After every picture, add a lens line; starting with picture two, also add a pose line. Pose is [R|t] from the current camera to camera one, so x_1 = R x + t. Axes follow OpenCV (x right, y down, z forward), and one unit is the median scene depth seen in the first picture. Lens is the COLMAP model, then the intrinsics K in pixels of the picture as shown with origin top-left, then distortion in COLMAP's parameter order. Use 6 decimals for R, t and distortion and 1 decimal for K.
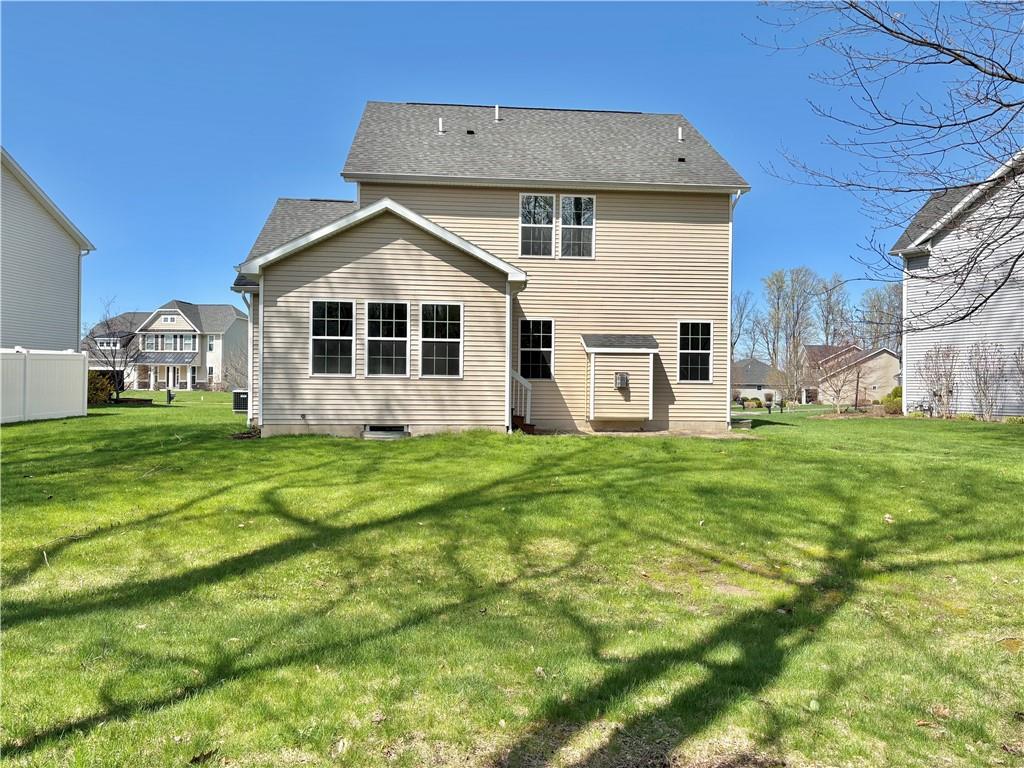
lens RADIAL K [[781.0, 0, 509.9], [0, 781.0, 386.7], [0, 0, 1]] dist [0.016278, -0.002151]
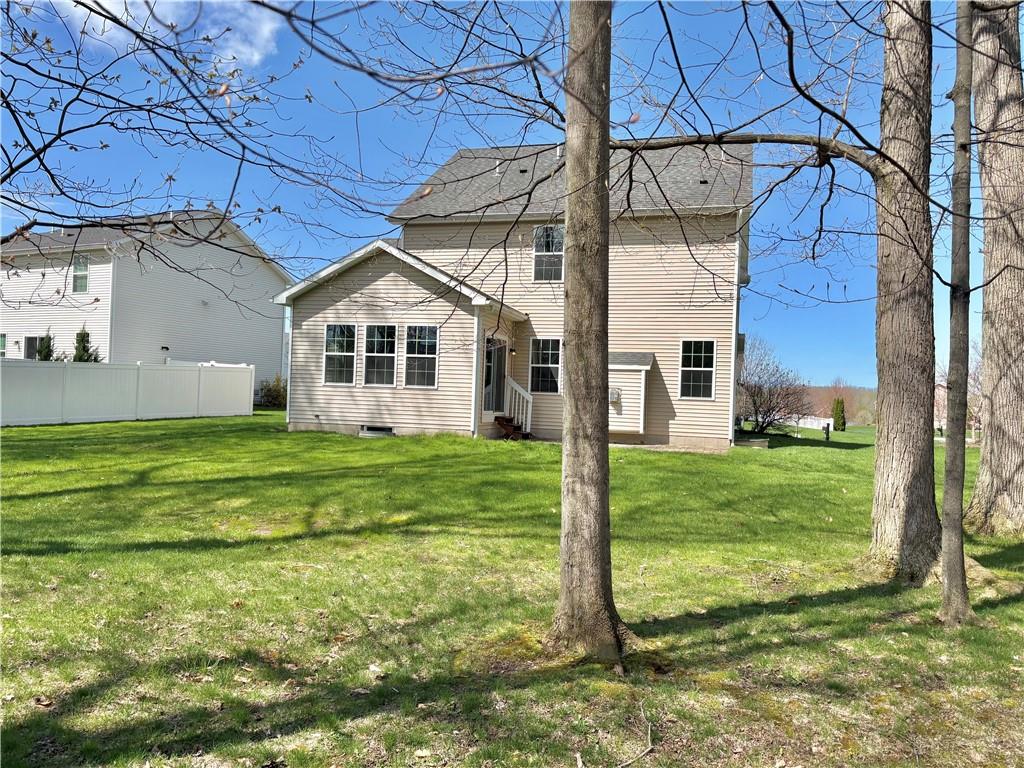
lens RADIAL K [[781.0, 0, 516.8], [0, 781.0, 382.1], [0, 0, 1]] dist [0.016278, -0.002151]
pose [[0.931002, 0.015351, -0.364690, 0.474202], [-0.027248, 0.999250, -0.027498, 0.008280], [0.363995, 0.035538, 0.930723, -0.045592]]
